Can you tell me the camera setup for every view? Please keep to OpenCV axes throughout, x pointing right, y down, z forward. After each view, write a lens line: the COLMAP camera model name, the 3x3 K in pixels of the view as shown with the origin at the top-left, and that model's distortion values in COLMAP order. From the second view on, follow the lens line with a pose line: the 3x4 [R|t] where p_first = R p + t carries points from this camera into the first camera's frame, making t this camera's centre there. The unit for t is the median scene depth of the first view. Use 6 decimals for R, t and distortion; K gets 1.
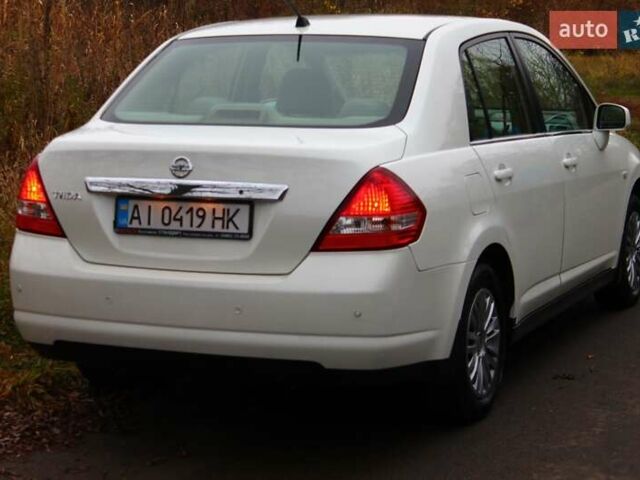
lens RADIAL K [[1592.4, 0, 320.0], [0, 1592.4, 240.0], [0, 0, 1]] dist [0.066805, 0.097798]
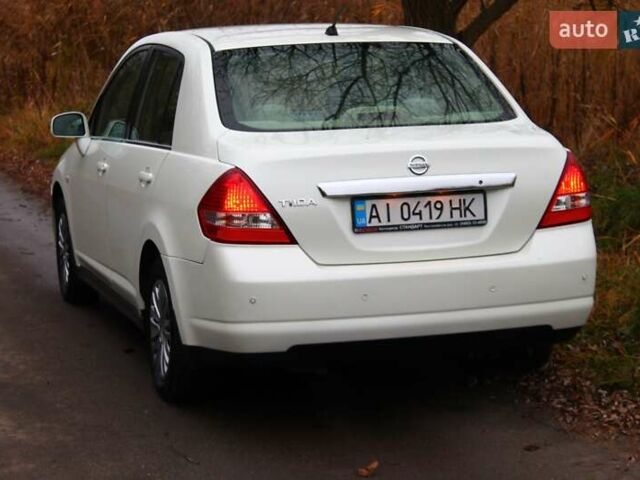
lens RADIAL K [[1537.1, 0, 320.0], [0, 1537.1, 240.0], [0, 0, 1]] dist [0.064265, 0.060013]
pose [[0.767734, -0.101101, 0.632743, -0.775429], [0.103934, 0.994046, 0.032722, -0.034960], [-0.632284, 0.040642, 0.773670, 0.230388]]
